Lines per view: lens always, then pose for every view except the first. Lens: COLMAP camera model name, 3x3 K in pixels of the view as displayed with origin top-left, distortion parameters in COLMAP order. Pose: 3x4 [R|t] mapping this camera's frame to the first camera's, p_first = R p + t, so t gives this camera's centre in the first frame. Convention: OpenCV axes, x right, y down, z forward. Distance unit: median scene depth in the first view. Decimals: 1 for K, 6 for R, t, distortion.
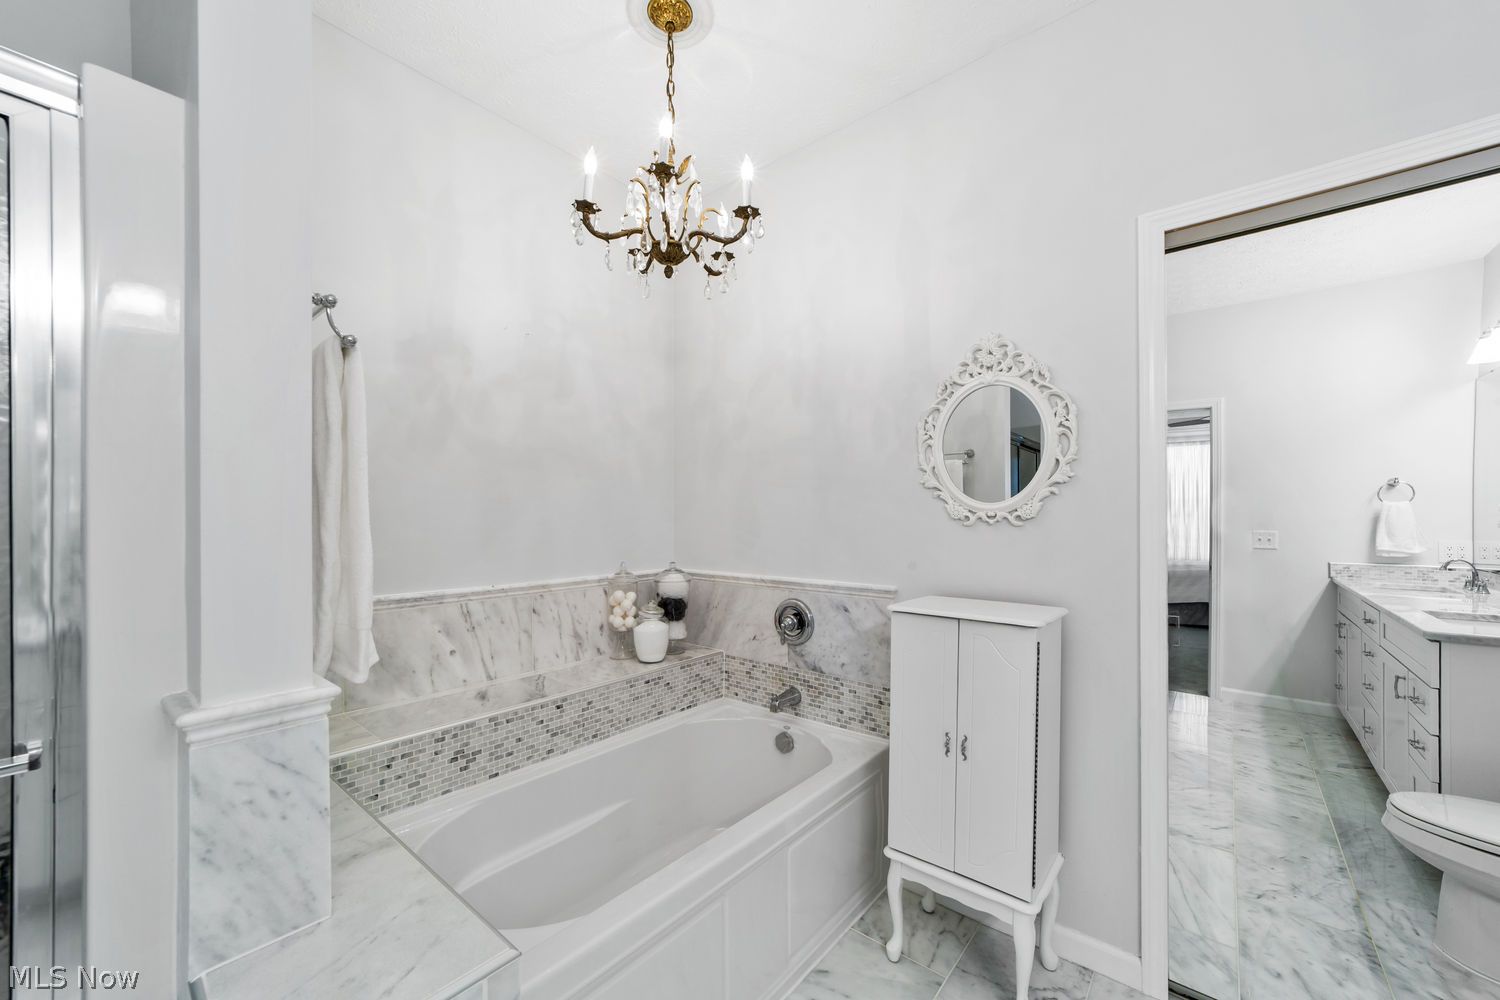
lens RADIAL K [[575.6, 0, 743.3], [0, 575.6, 507.5], [0, 0, 1]] dist [-0.022392, 0.010093]
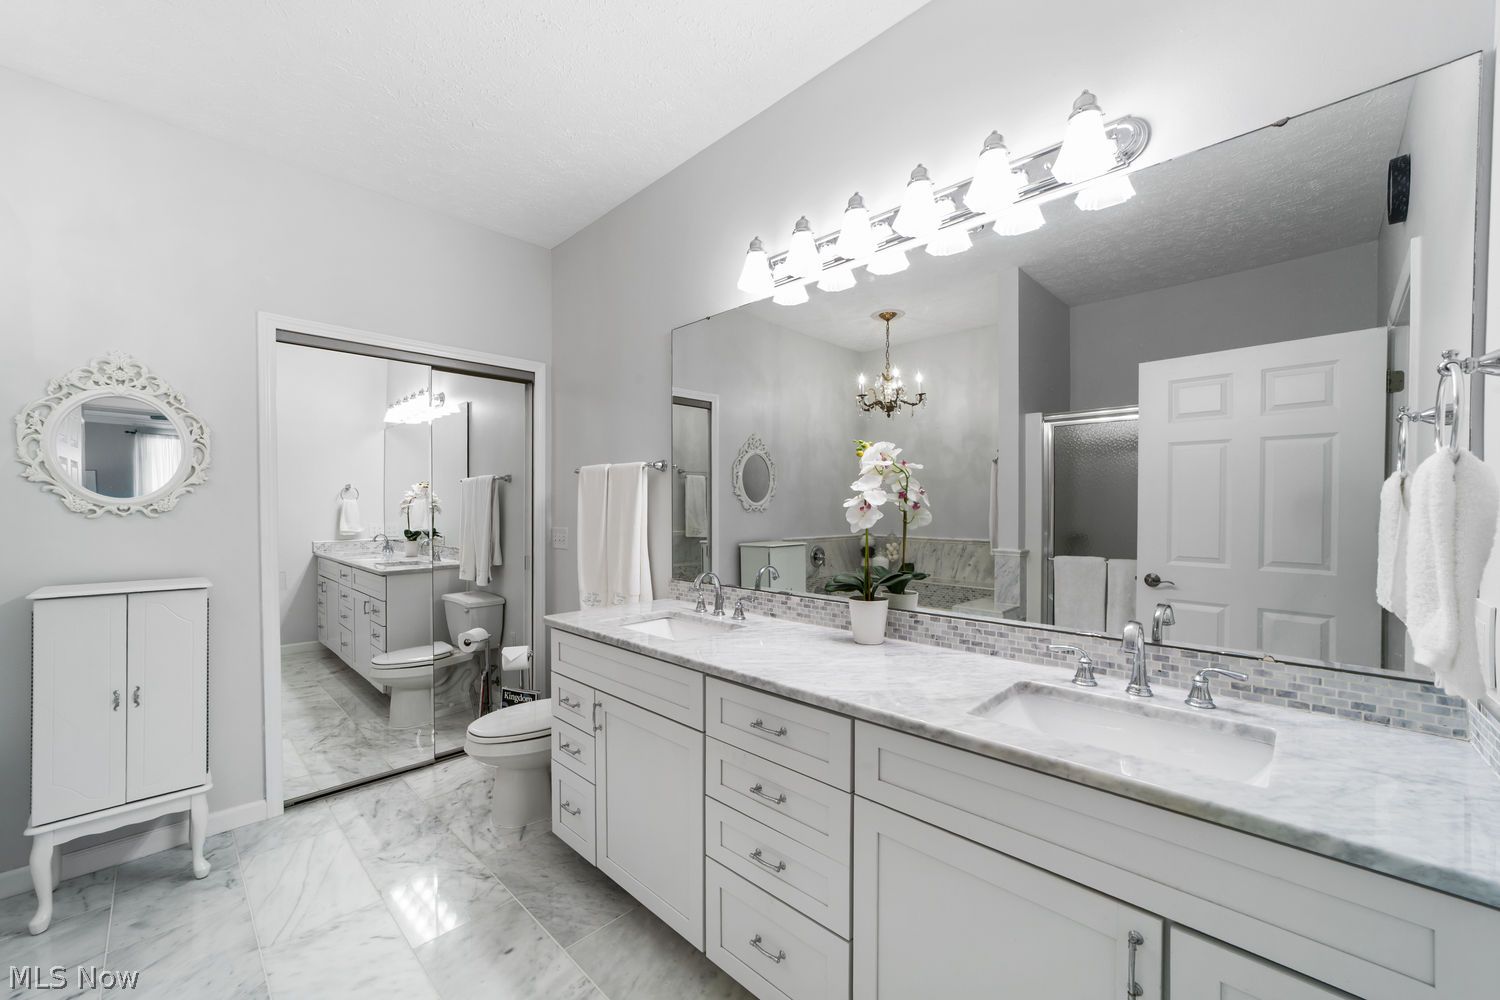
lens RADIAL K [[590.5, 0, 751.7], [0, 590.5, 536.5], [0, 0, 1]] dist [-0.022936, 0.011583]
pose [[0.064475, -0.047400, 0.996793, -0.668183], [-0.015964, 0.998694, 0.048523, -0.008225], [-0.997792, -0.019041, 0.063634, -0.349931]]
